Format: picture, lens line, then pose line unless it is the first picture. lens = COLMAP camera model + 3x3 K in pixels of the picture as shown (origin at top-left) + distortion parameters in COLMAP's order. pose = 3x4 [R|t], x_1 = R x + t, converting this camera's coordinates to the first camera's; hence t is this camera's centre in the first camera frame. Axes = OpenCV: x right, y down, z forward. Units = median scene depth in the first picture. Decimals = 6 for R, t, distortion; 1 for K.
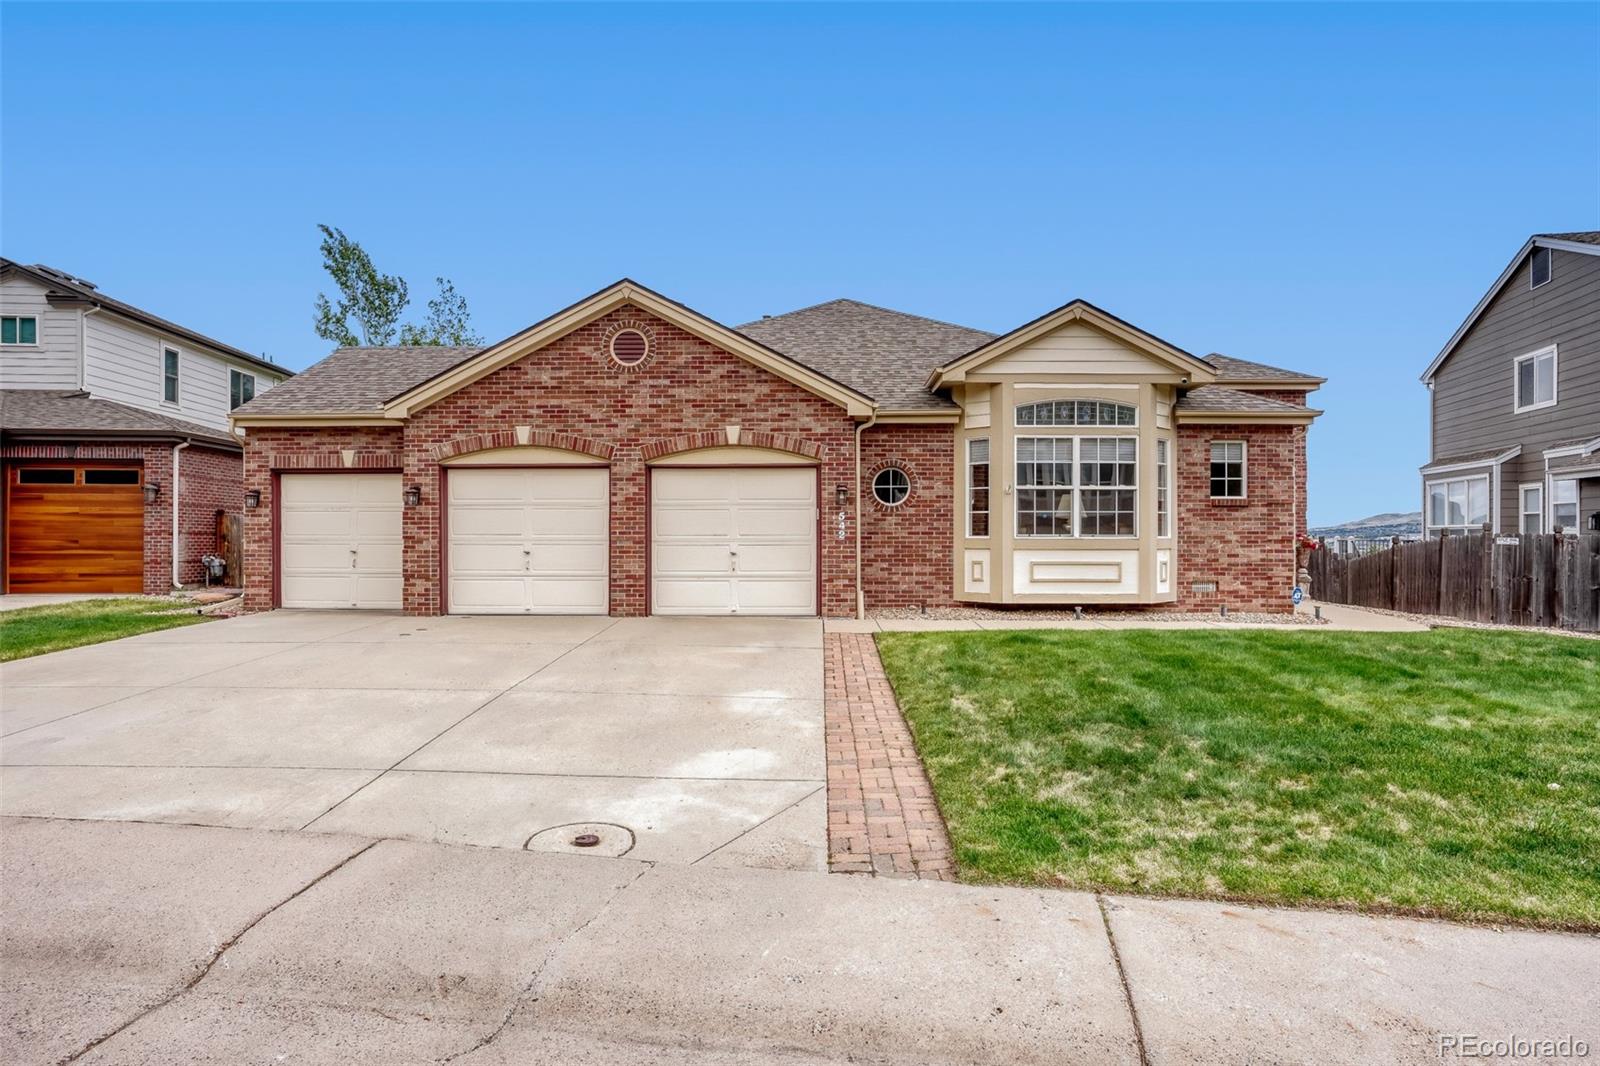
lens RADIAL K [[883.8, 0, 815.0], [0, 883.8, 541.9], [0, 0, 1]] dist [-0.017279, 0.004391]
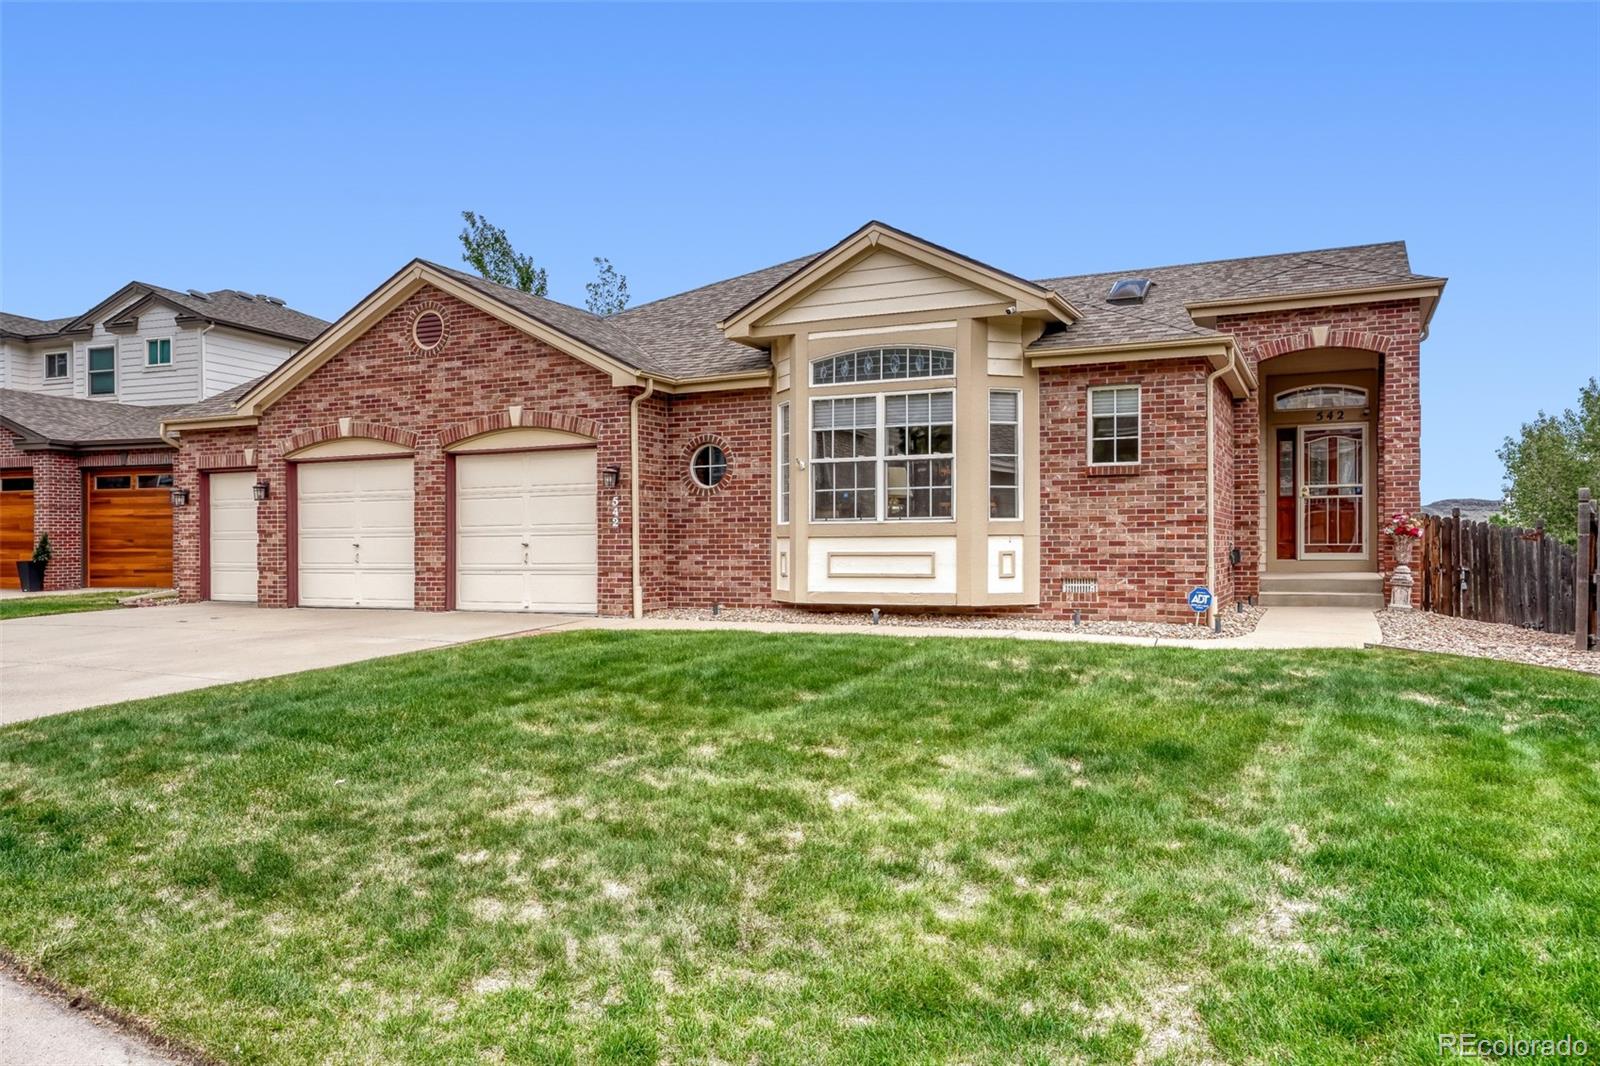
lens RADIAL K [[1098.5, 0, 828.1], [0, 1098.5, 548.9], [0, 0, 1]] dist [0.012401, 0.024553]
pose [[0.918416, -0.006097, -0.395568, 0.620374], [0.006895, 0.999976, 0.000595, 0.018031], [0.395555, -0.003274, 0.918436, 0.069729]]
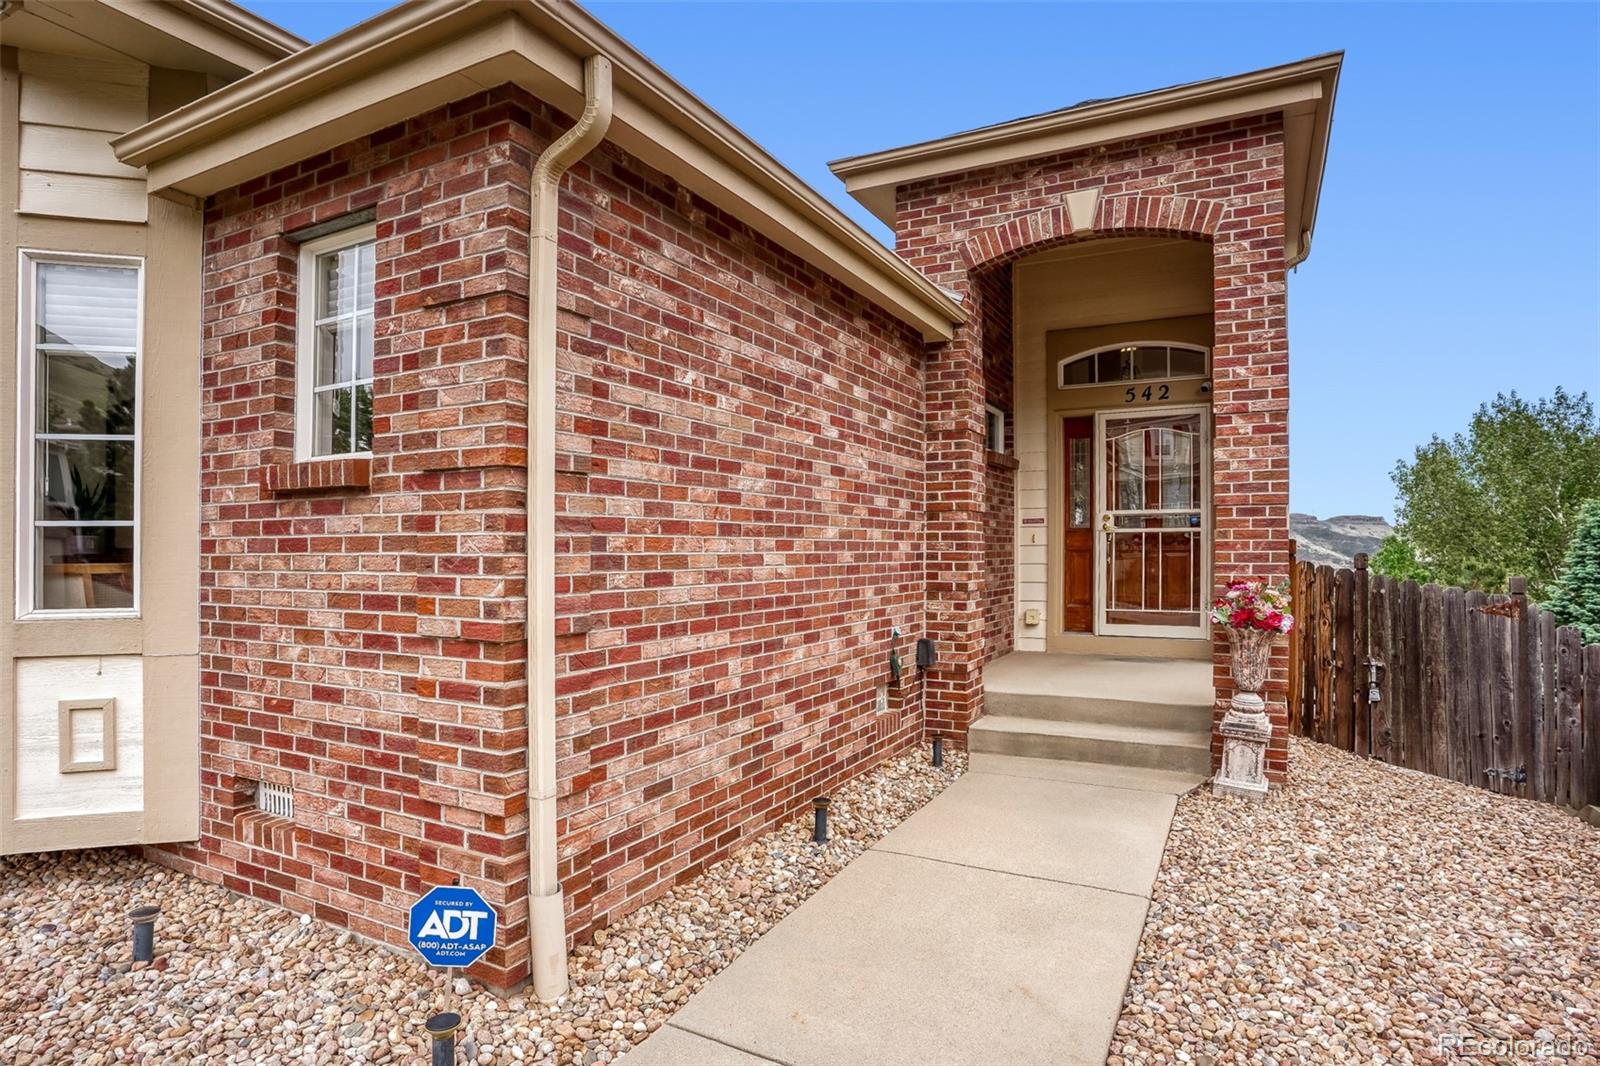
lens RADIAL K [[842.0, 0, 791.8], [0, 842.0, 551.0], [0, 0, 1]] dist [-0.051326, 0.021502]
pose [[0.885295, -0.002386, -0.465024, 0.701513], [0.002022, 0.999997, -0.001281, -0.023701], [0.465026, 0.000194, 0.885297, 0.864194]]
